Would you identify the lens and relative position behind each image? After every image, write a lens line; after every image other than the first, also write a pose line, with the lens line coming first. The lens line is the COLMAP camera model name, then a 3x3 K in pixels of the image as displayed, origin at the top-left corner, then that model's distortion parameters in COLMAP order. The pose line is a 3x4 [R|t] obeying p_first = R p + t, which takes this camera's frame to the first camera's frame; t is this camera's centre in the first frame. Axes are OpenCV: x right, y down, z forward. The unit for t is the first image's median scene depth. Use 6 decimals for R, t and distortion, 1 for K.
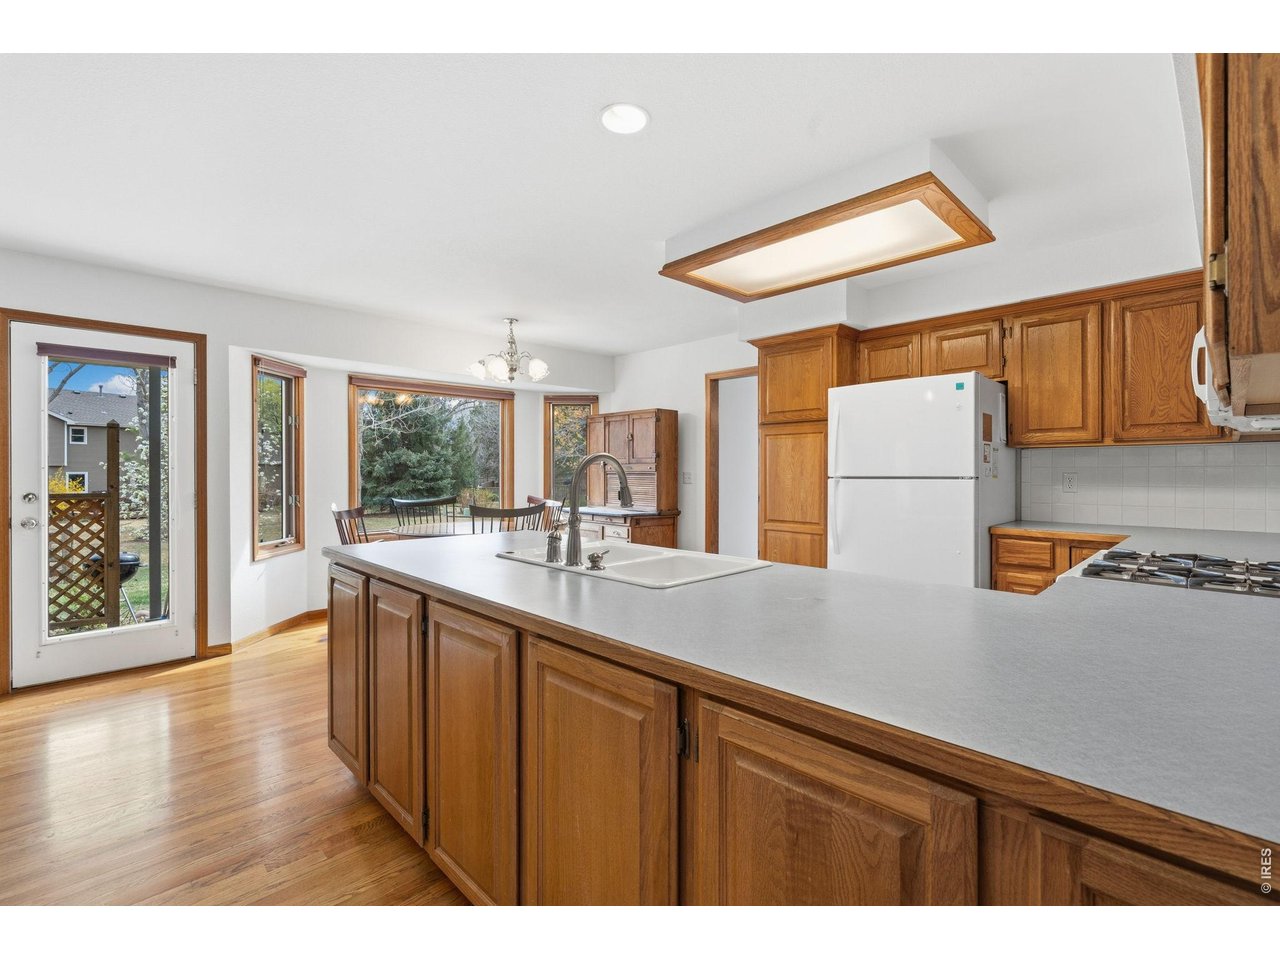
lens RADIAL K [[583.2, 0, 642.8], [0, 583.2, 472.6], [0, 0, 1]] dist [-0.001804, -0.000011]
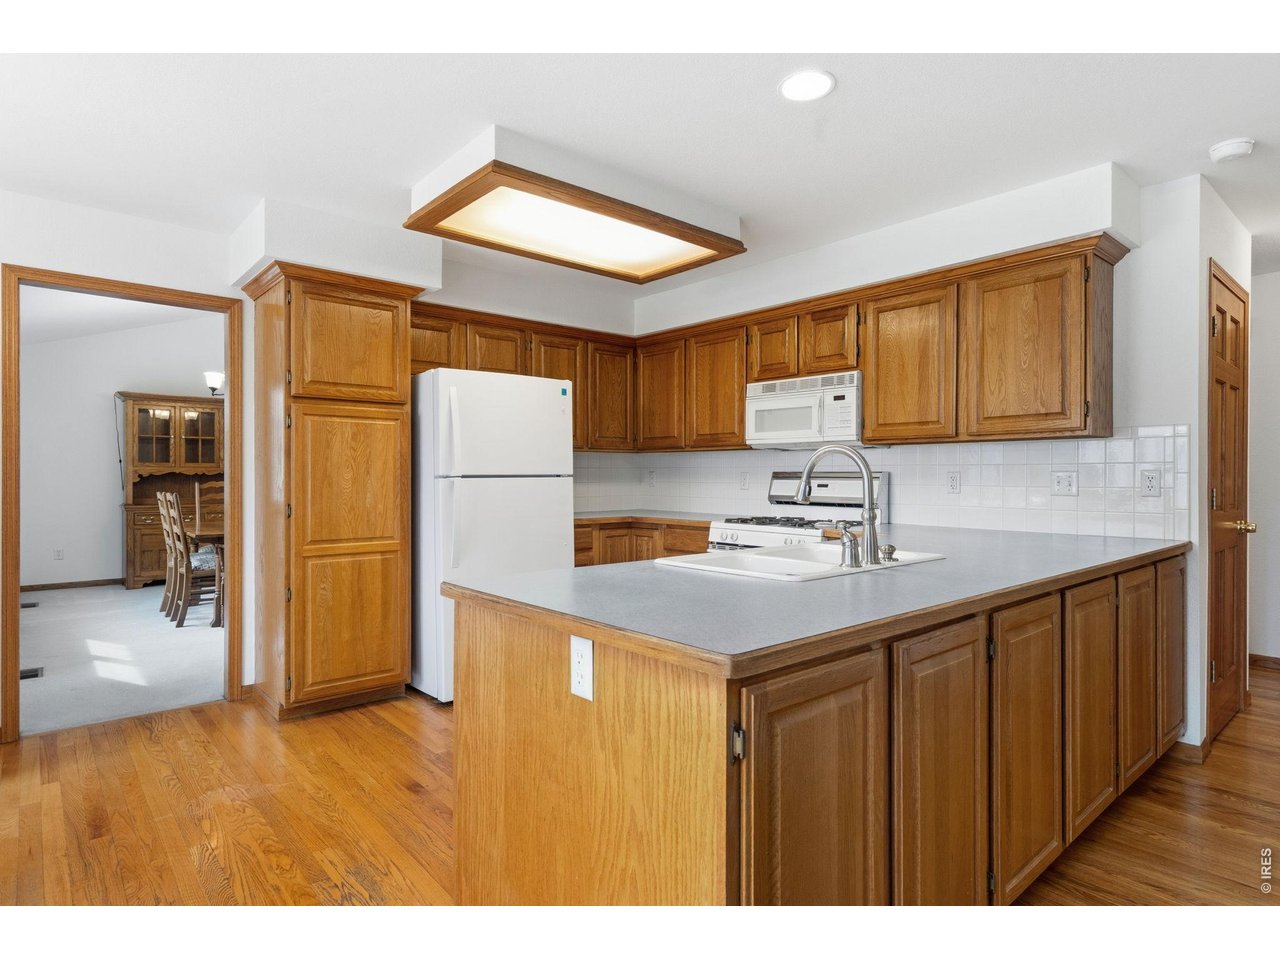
lens RADIAL K [[704.9, 0, 643.3], [0, 704.9, 478.9], [0, 0, 1]] dist [0.002599, 0.000280]
pose [[0.058658, -0.004979, 0.998266, -0.741774], [0.004050, 0.999981, 0.004750, 0.008752], [-0.998270, 0.003764, 0.058677, 0.748448]]
